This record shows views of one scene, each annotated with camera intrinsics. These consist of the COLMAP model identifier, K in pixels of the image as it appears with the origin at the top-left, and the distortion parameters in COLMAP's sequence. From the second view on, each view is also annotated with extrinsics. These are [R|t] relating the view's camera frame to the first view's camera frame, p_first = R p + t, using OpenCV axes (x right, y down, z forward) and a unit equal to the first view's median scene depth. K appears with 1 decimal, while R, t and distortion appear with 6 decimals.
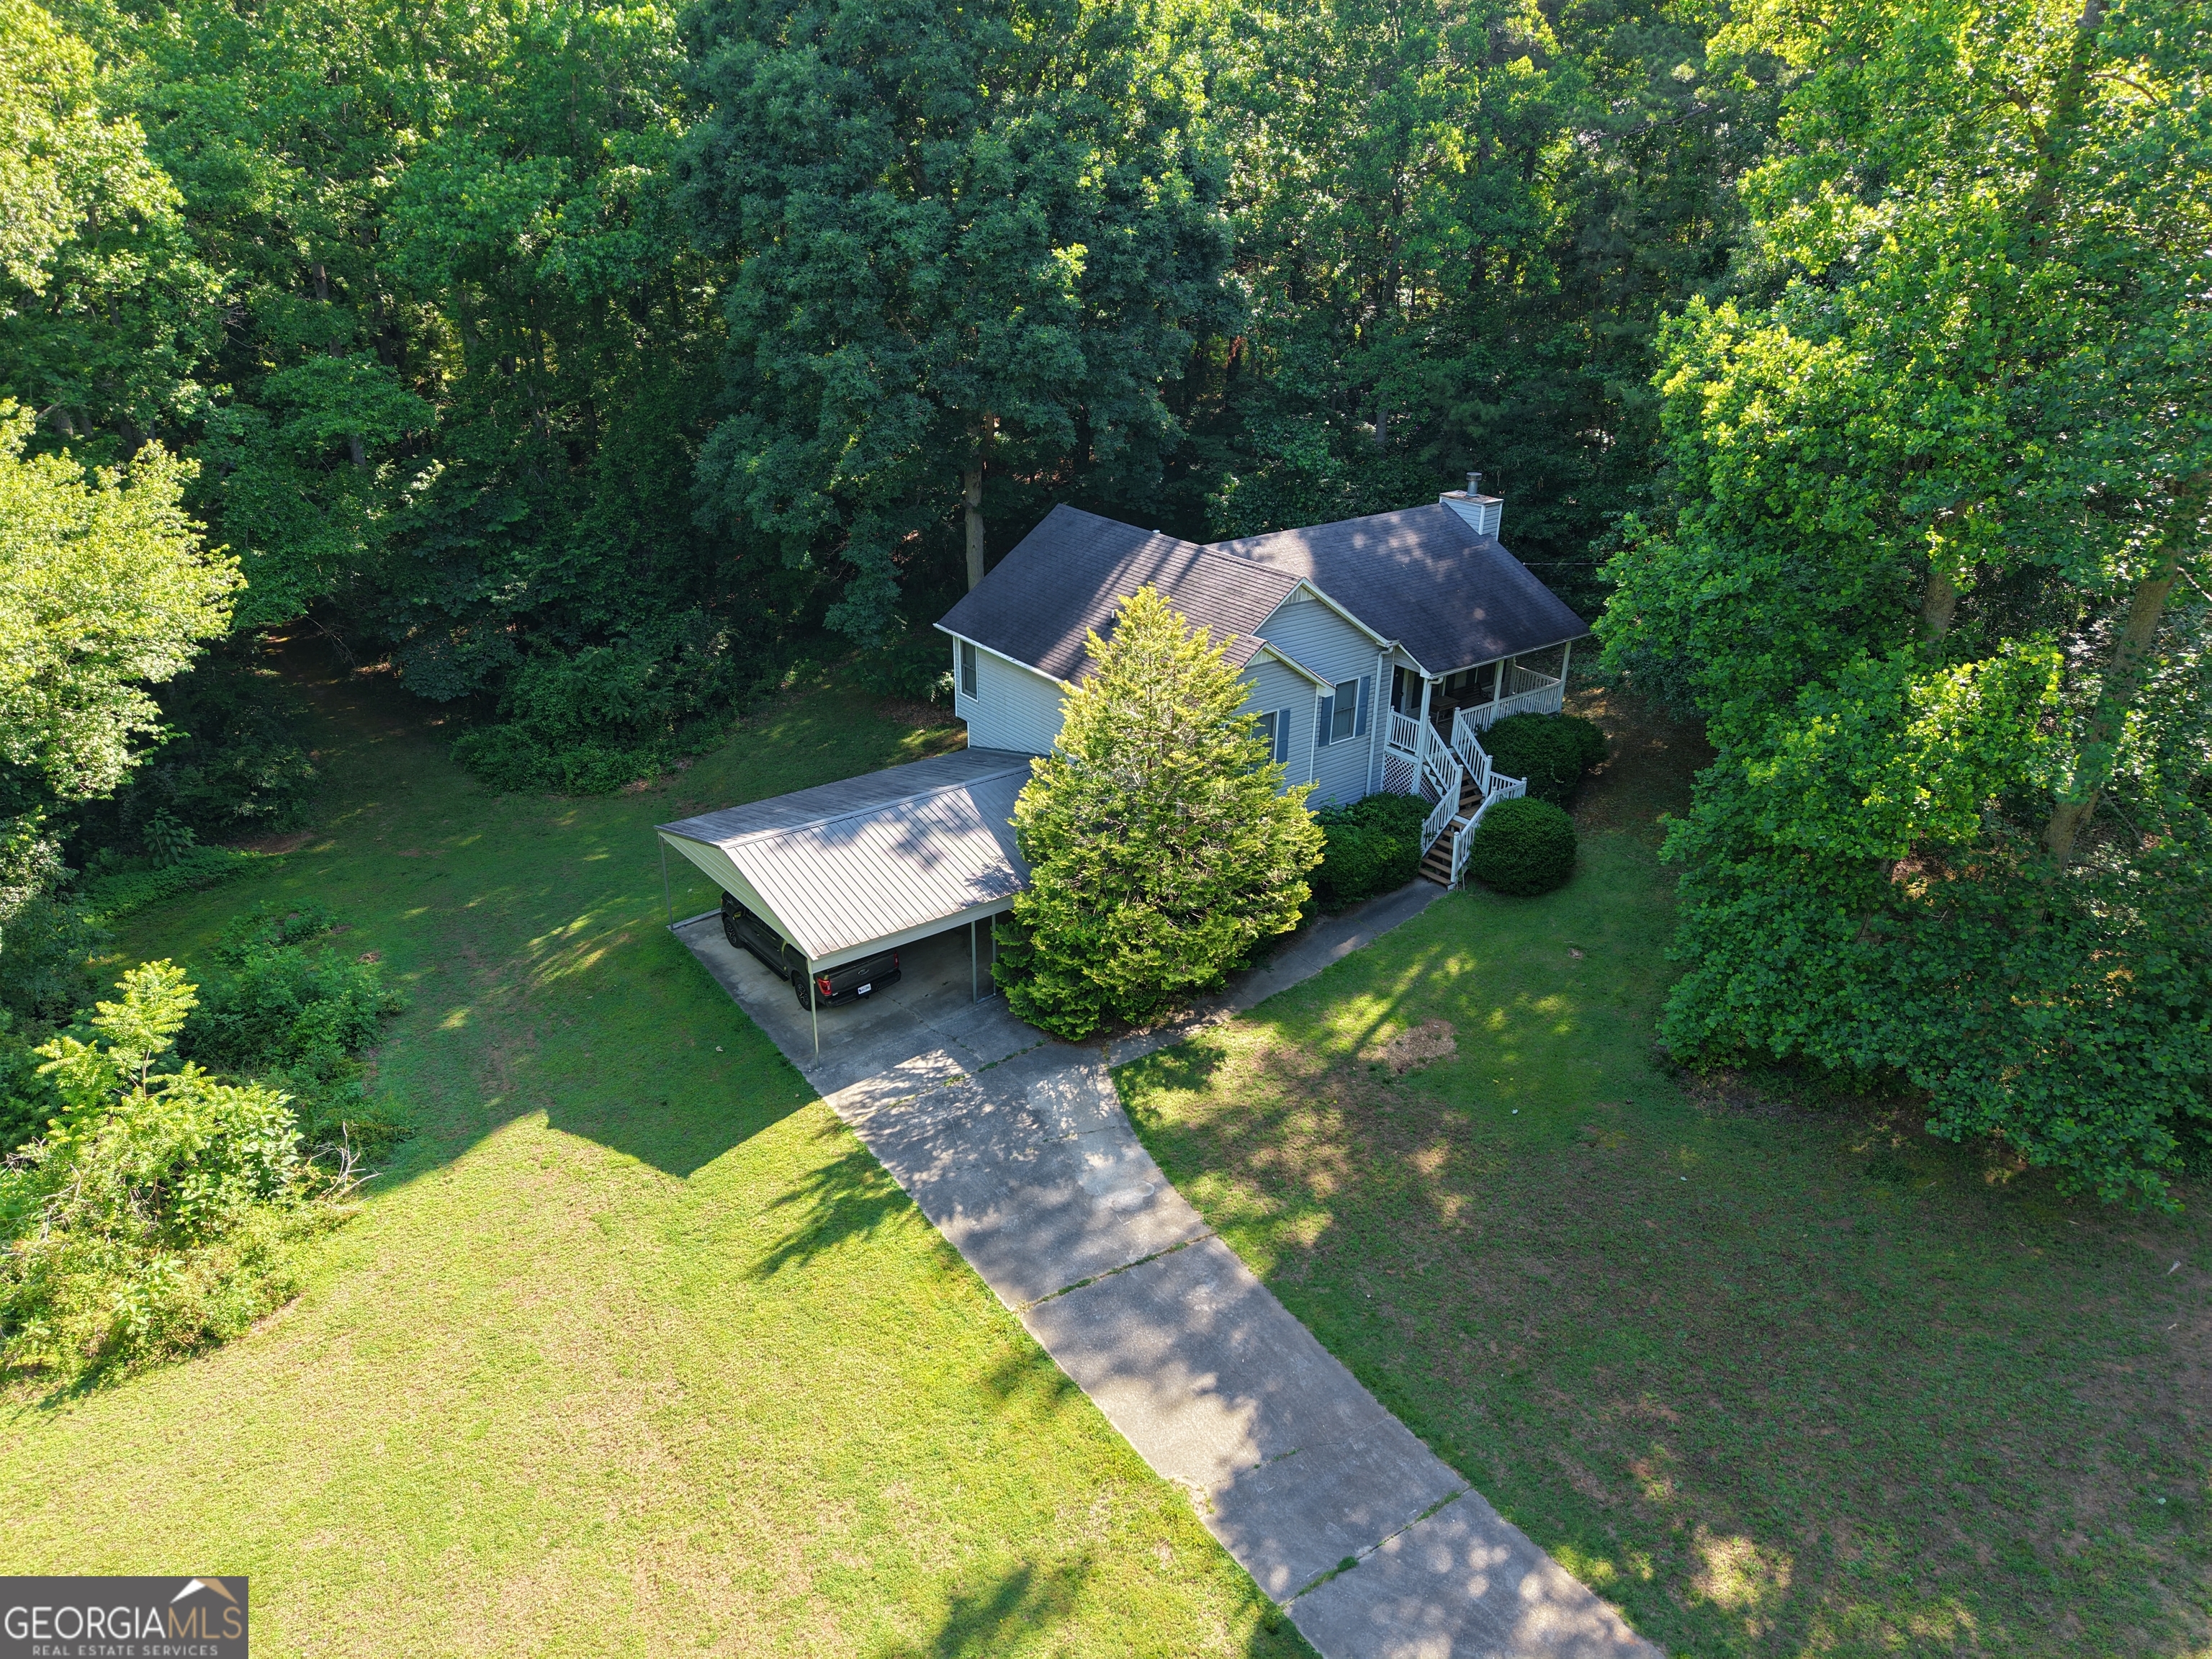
lens RADIAL K [[1487.9, 0, 1106.0], [0, 1487.9, 829.5], [0, 0, 1]] dist [-0.023397, 0.003923]
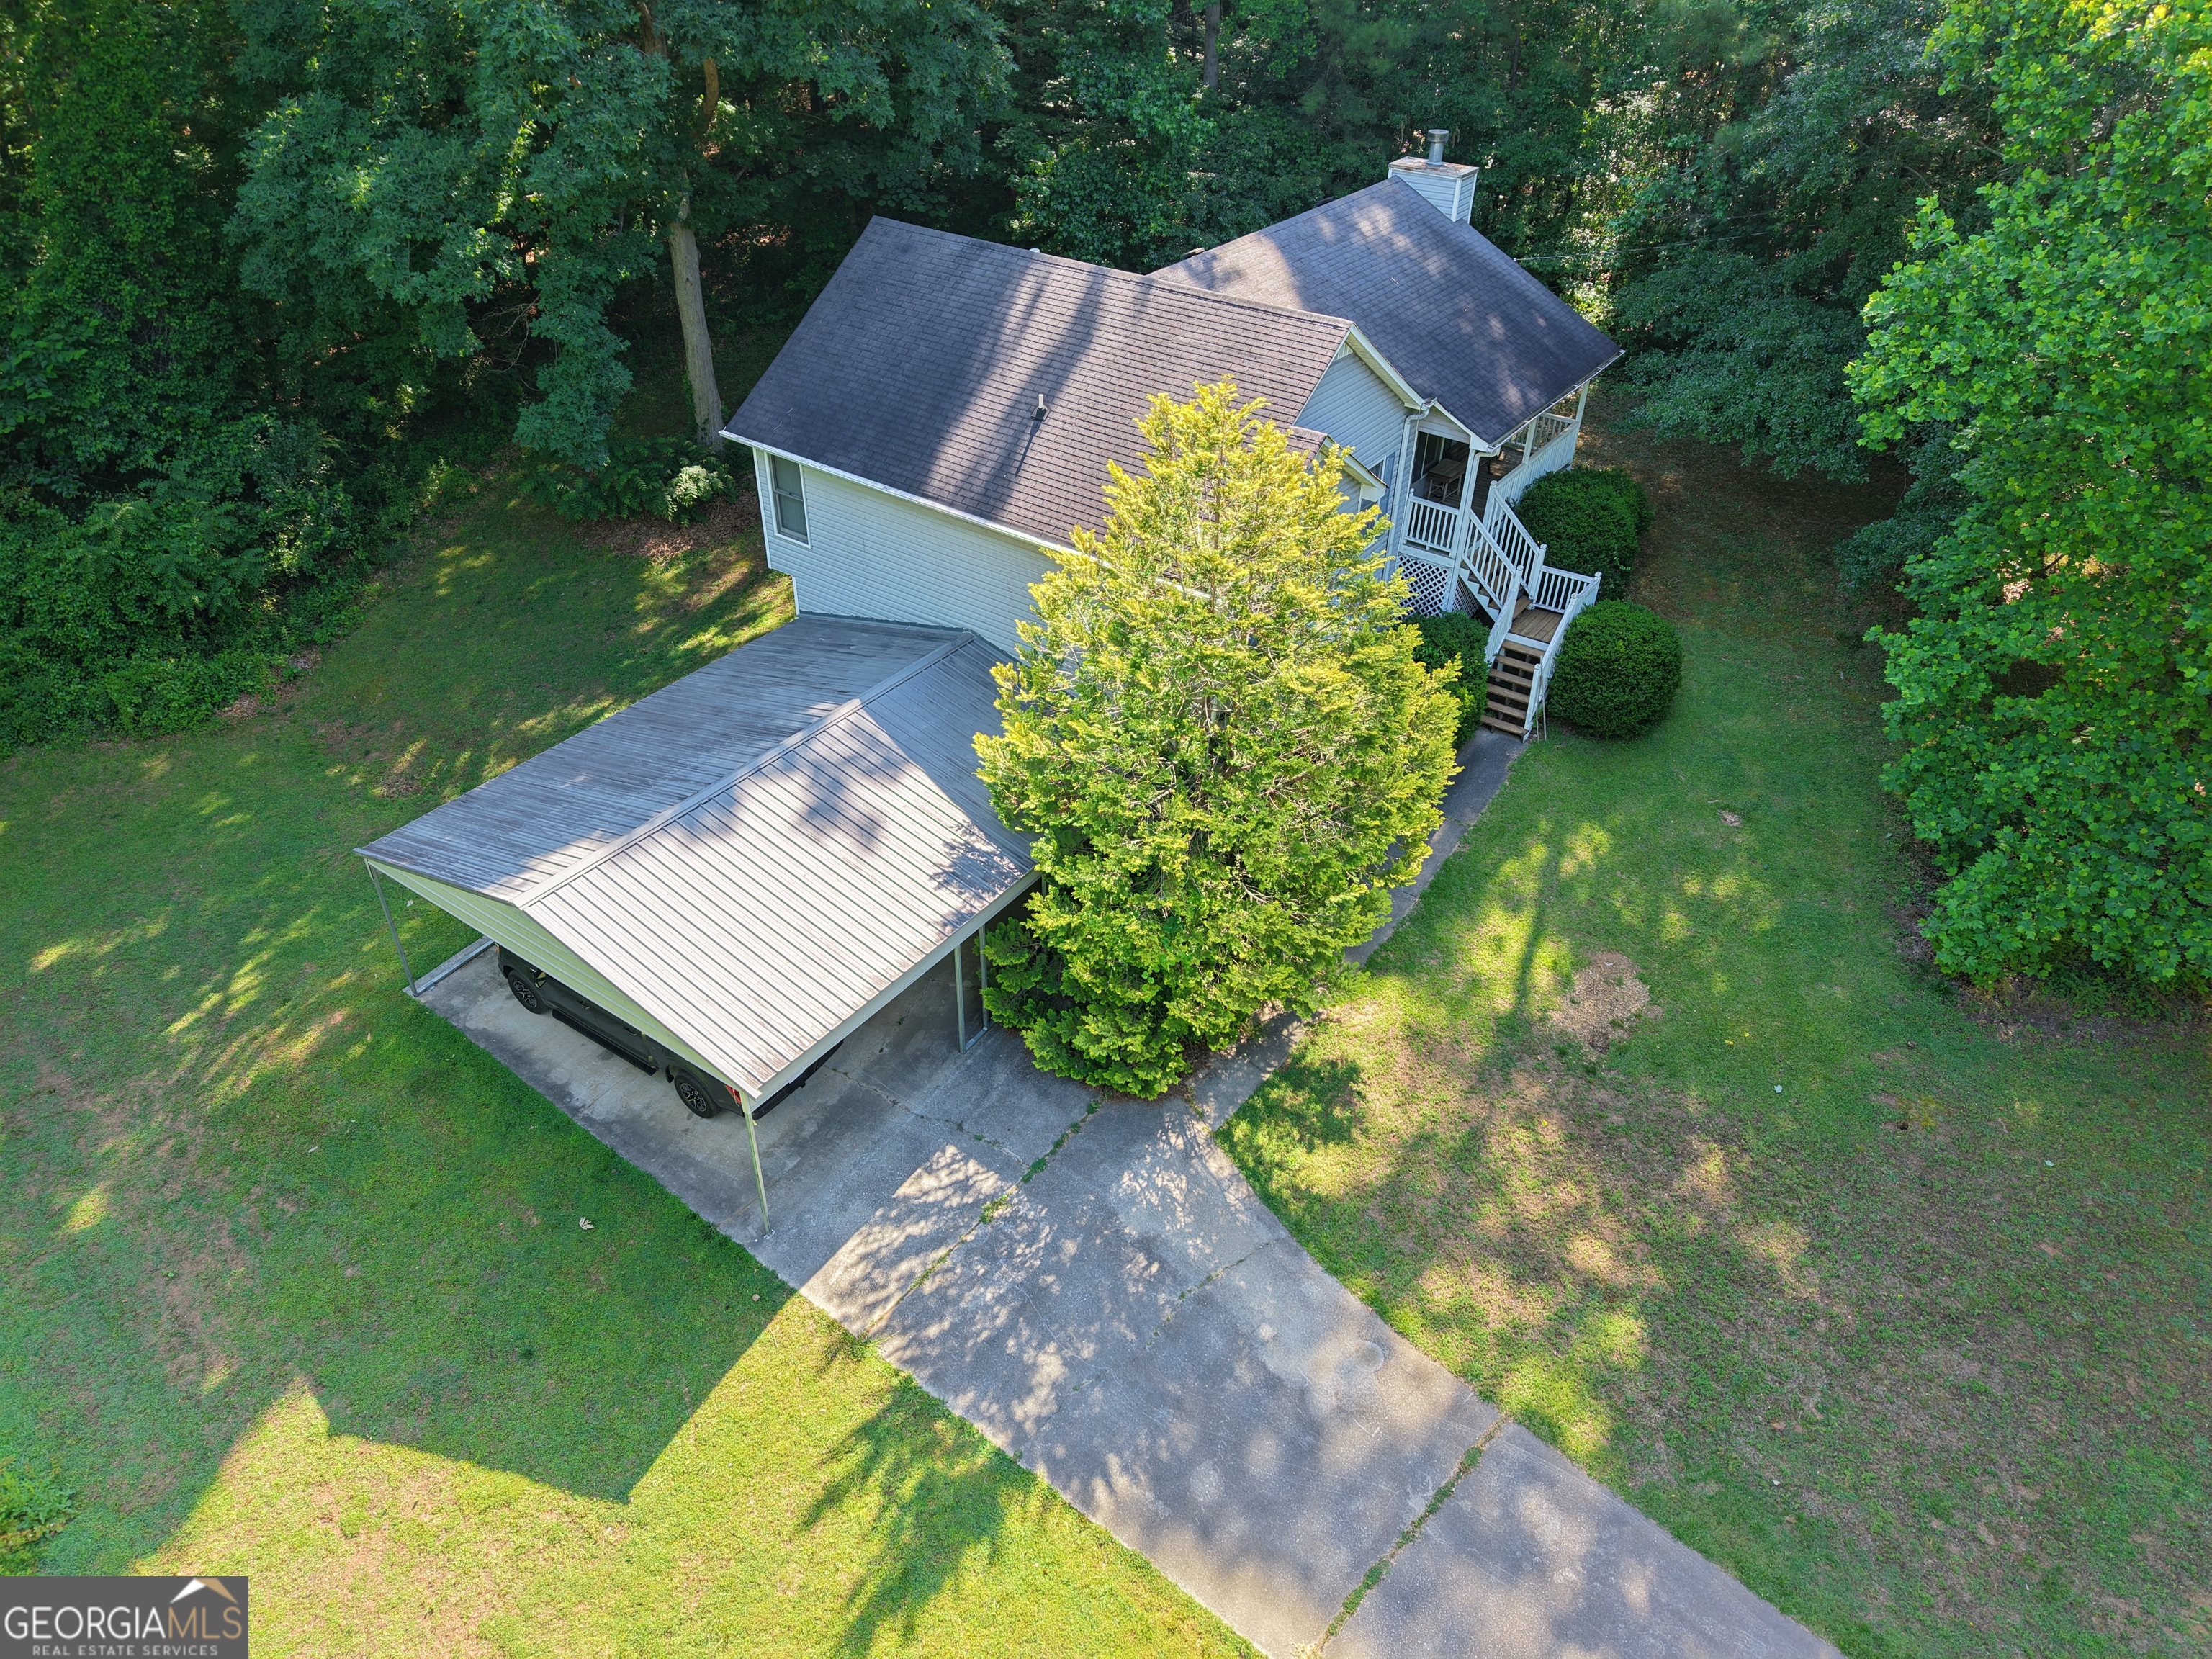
lens RADIAL K [[1487.9, 0, 1106.0], [0, 1487.9, 829.5], [0, 0, 1]] dist [-0.023397, 0.003923]
pose [[0.954971, -0.170789, 0.242615, -0.156625], [0.114765, 0.966692, 0.228771, -0.110657], [-0.273605, -0.190626, 0.942763, 0.353876]]
